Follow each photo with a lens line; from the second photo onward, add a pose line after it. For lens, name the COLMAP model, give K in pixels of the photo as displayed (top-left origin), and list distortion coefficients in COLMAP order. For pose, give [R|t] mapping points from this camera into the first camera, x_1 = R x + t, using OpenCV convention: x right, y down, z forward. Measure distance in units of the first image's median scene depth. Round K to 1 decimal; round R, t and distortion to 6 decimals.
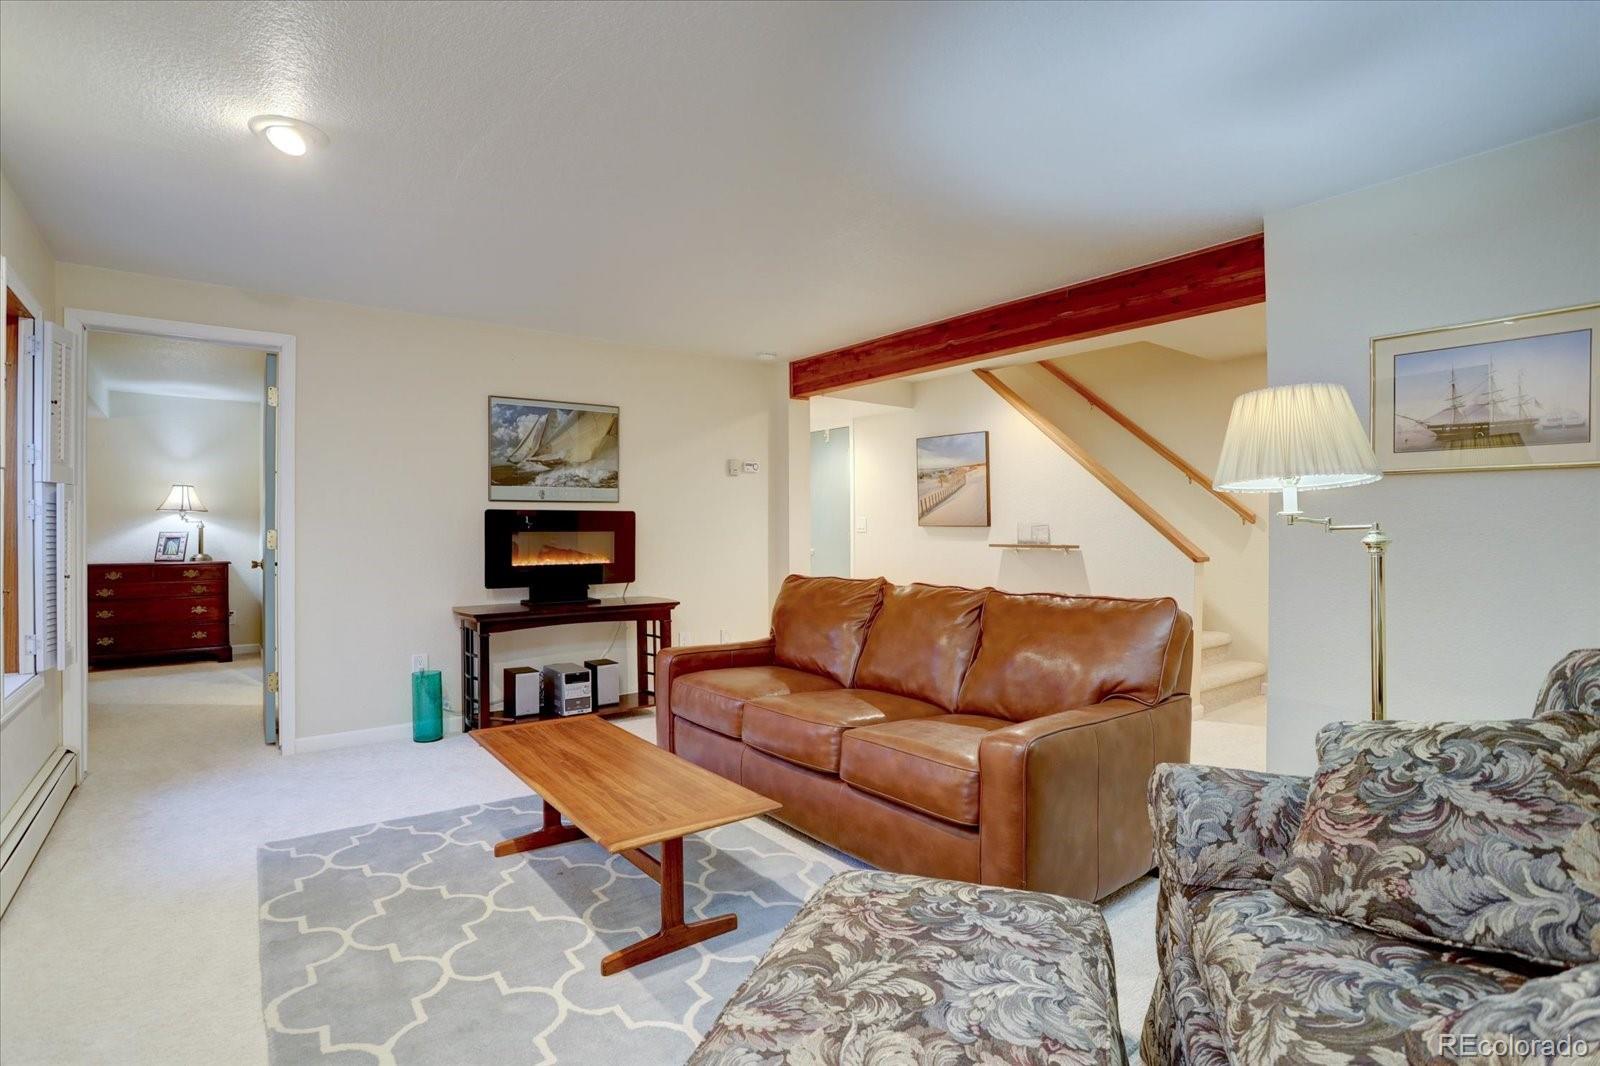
lens RADIAL K [[795.3, 0, 791.0], [0, 795.3, 534.1], [0, 0, 1]] dist [-0.024608, 0.001413]
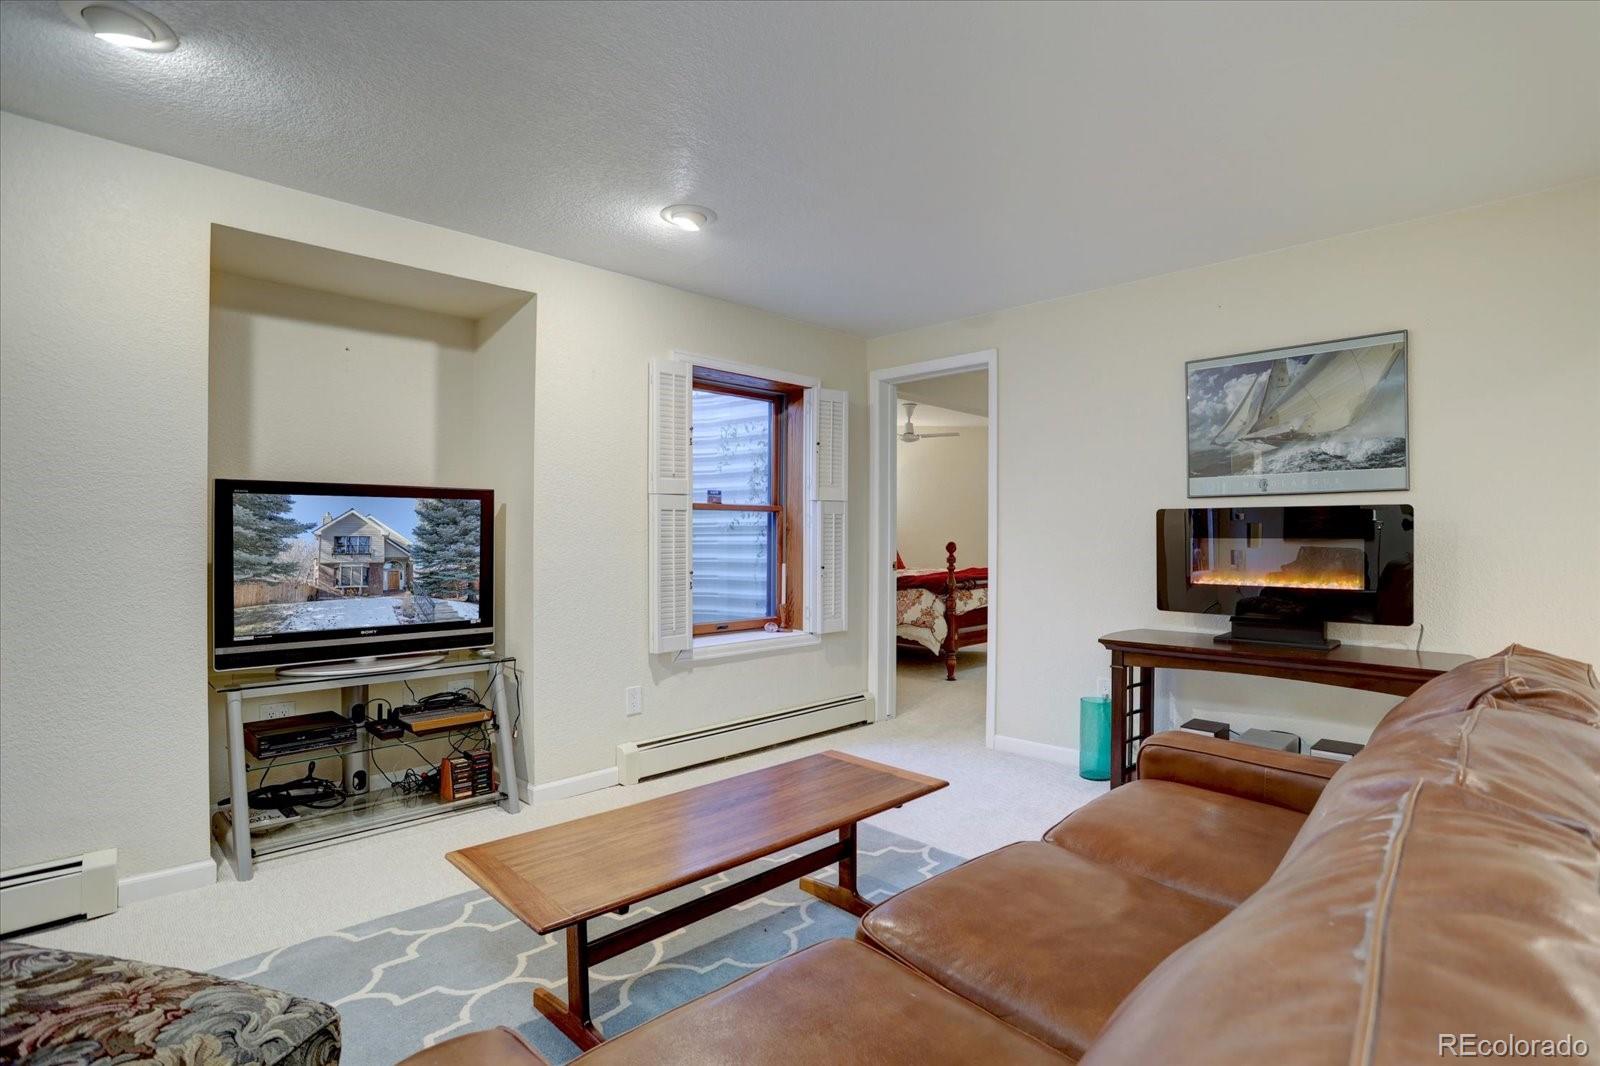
lens RADIAL K [[780.6, 0, 800.0], [0, 780.6, 533.0], [0, 0, 1]] dist [-0.068094, 0.021915]
pose [[0.138394, -0.001330, -0.990376, 0.303598], [-0.011839, 0.999925, -0.002997, -0.000858], [0.990307, 0.012140, 0.138367, 0.510660]]
